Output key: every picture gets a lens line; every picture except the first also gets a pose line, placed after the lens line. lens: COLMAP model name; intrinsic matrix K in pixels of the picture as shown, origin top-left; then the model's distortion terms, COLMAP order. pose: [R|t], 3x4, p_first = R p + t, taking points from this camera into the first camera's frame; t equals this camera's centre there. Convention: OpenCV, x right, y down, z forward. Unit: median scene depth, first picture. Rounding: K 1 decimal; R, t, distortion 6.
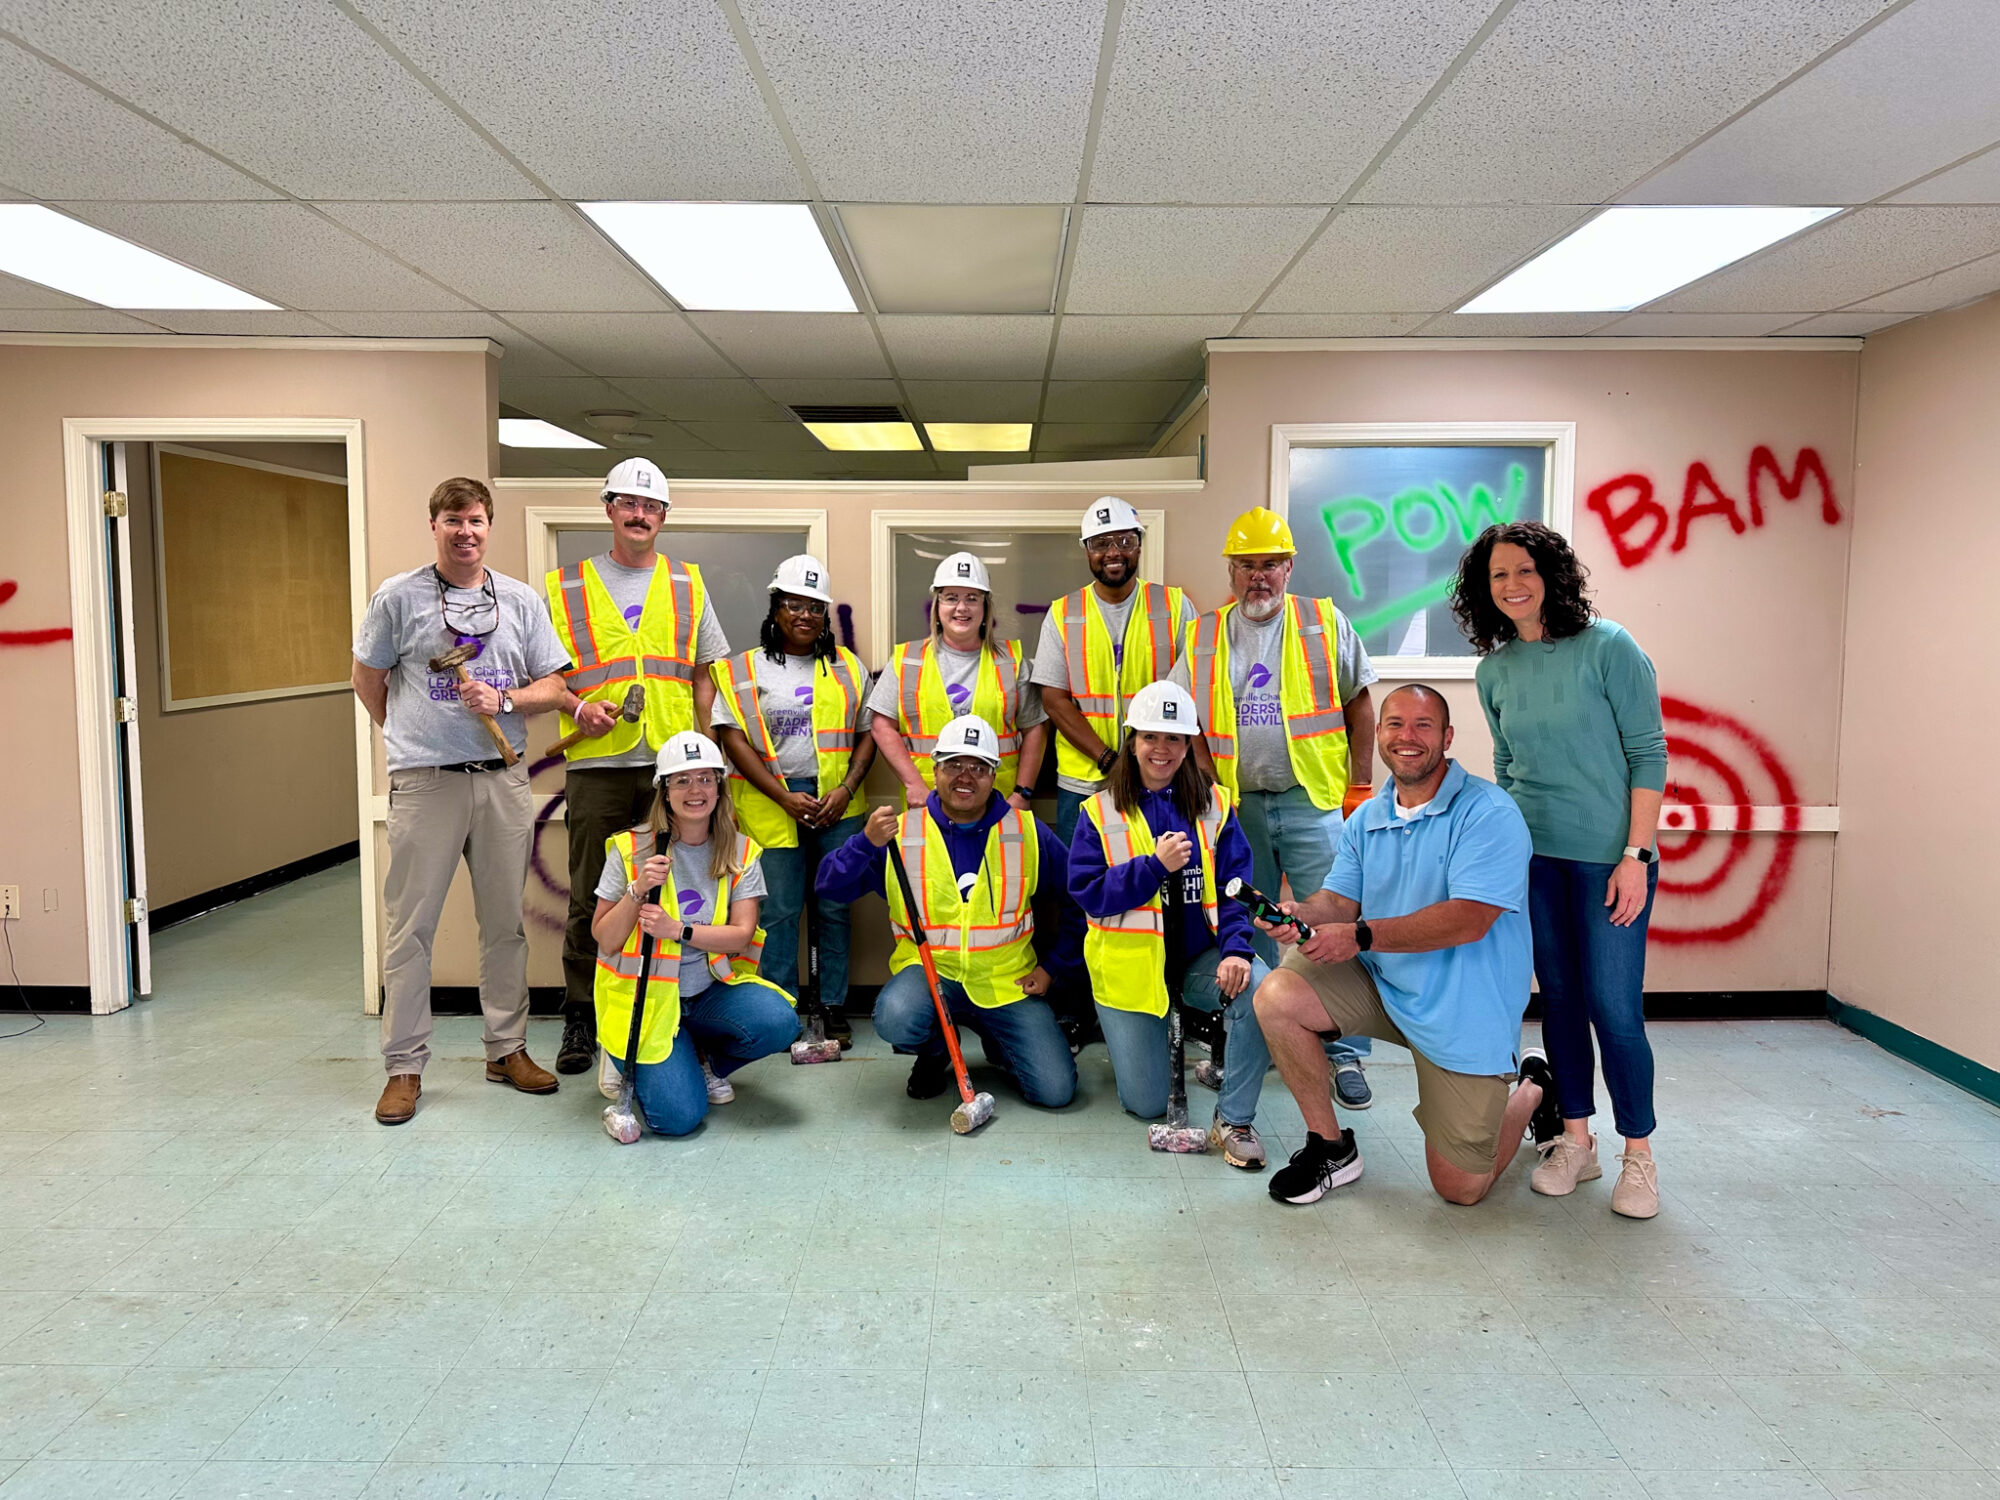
lens RADIAL K [[1411.8, 0, 997.3], [0, 1411.8, 741.1], [0, 0, 1]] dist [-0.000714, -0.014349]
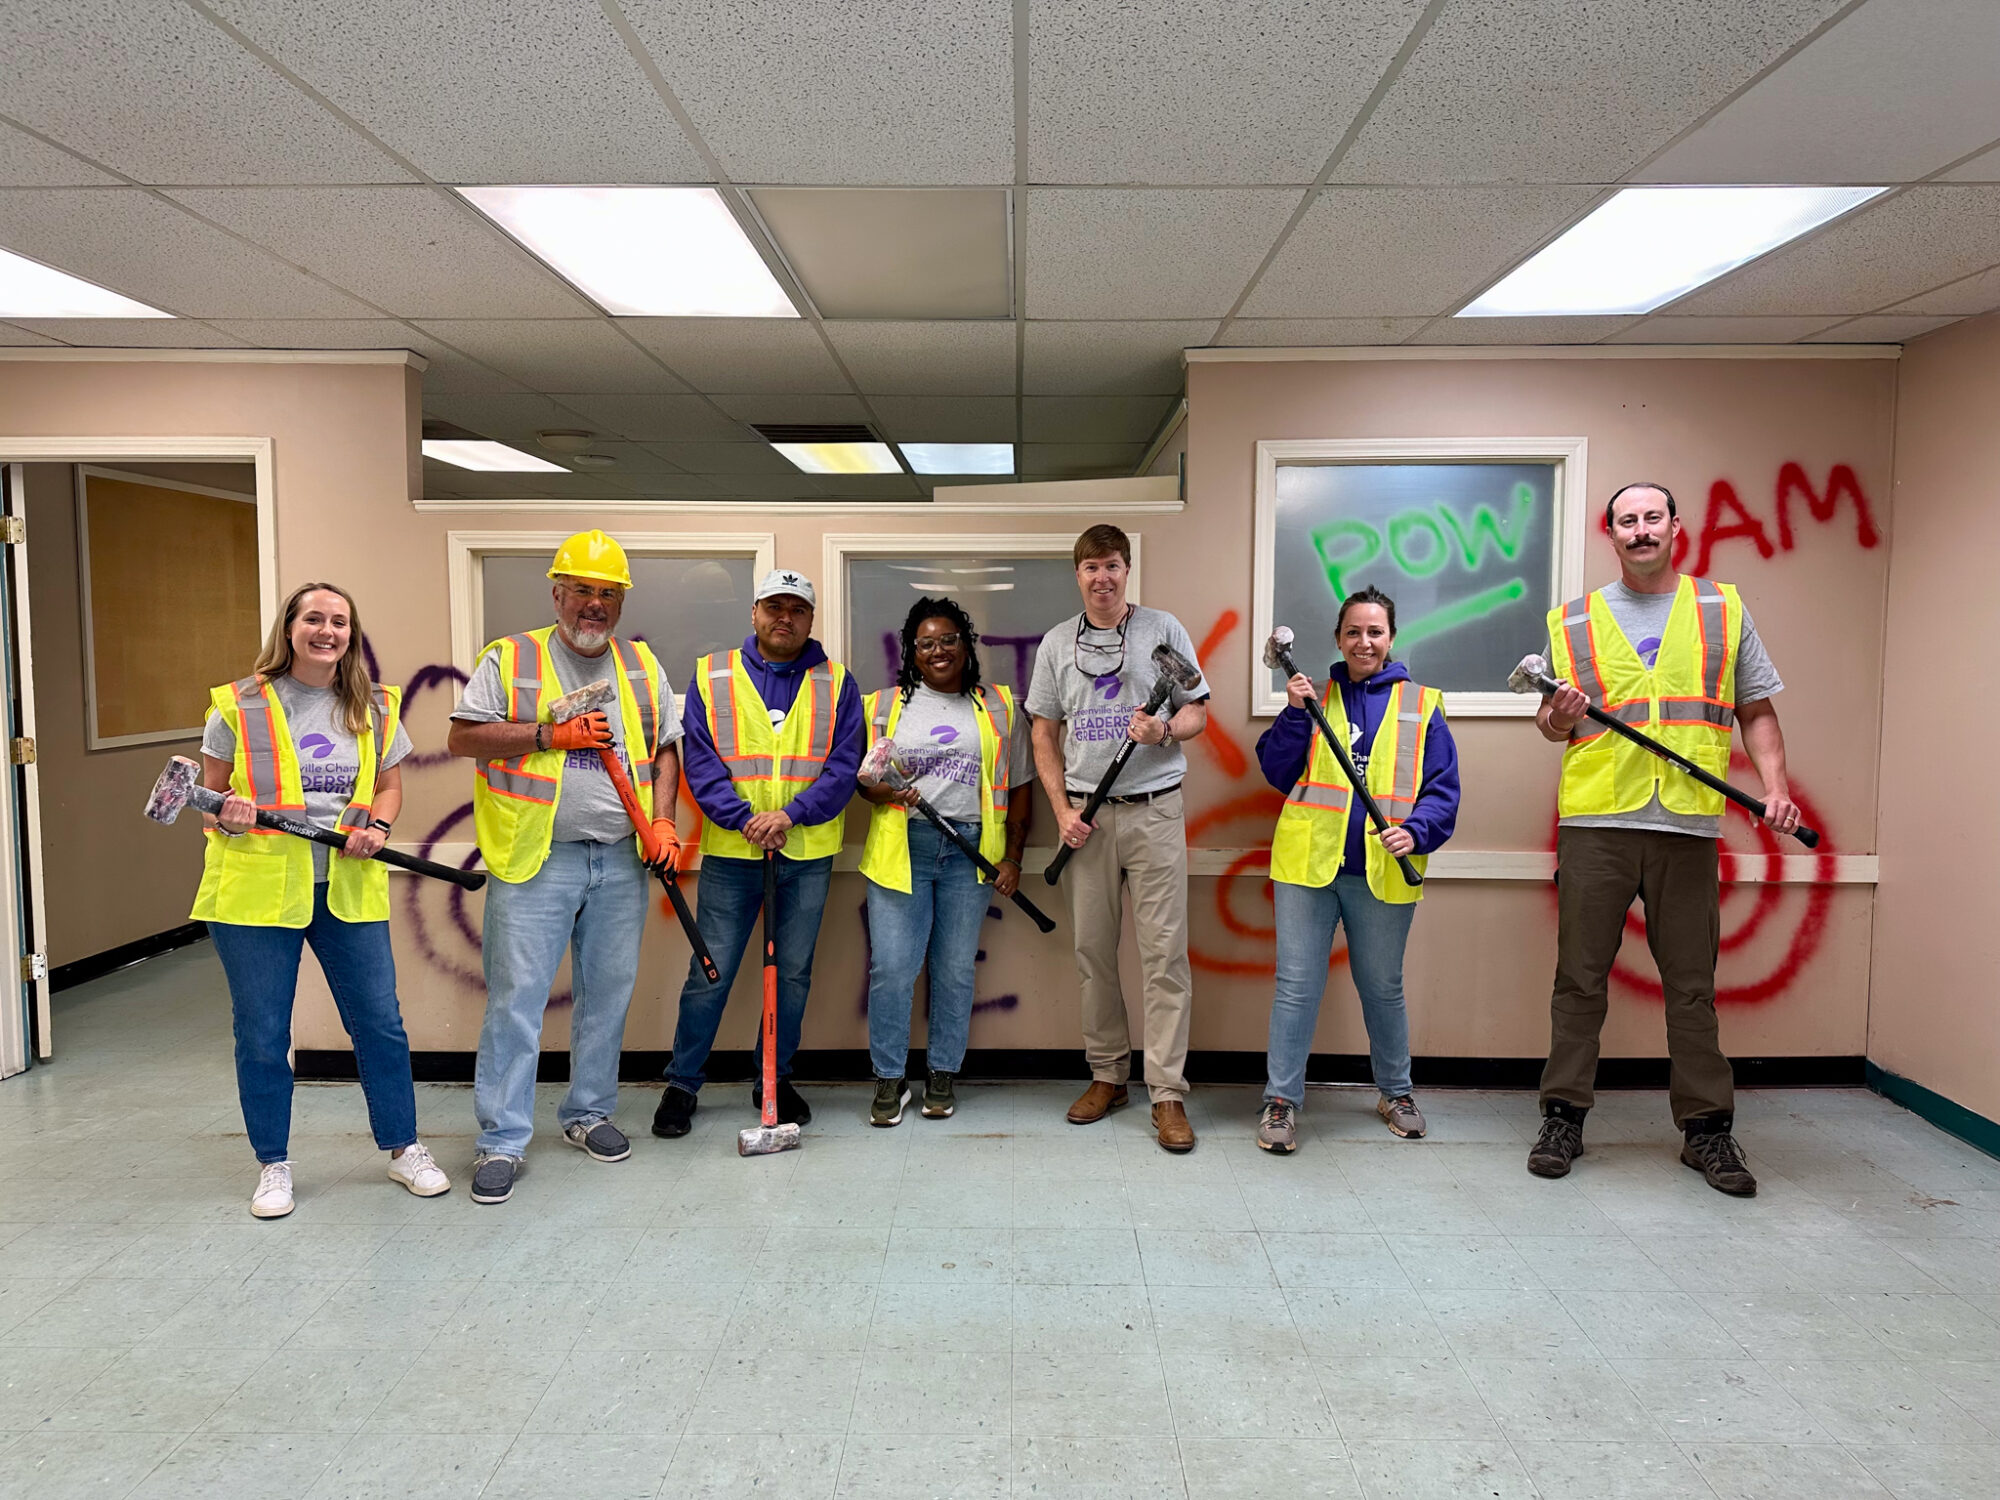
lens RADIAL K [[1411.8, 0, 1004.5], [0, 1411.8, 751.9], [0, 0, 1]] dist [-0.000714, -0.014349]
pose [[0.999981, -0.000862, -0.006157, 0.047953], [0.000790, 0.999931, -0.011694, -0.014585], [0.006167, 0.011689, 0.999913, 0.109588]]
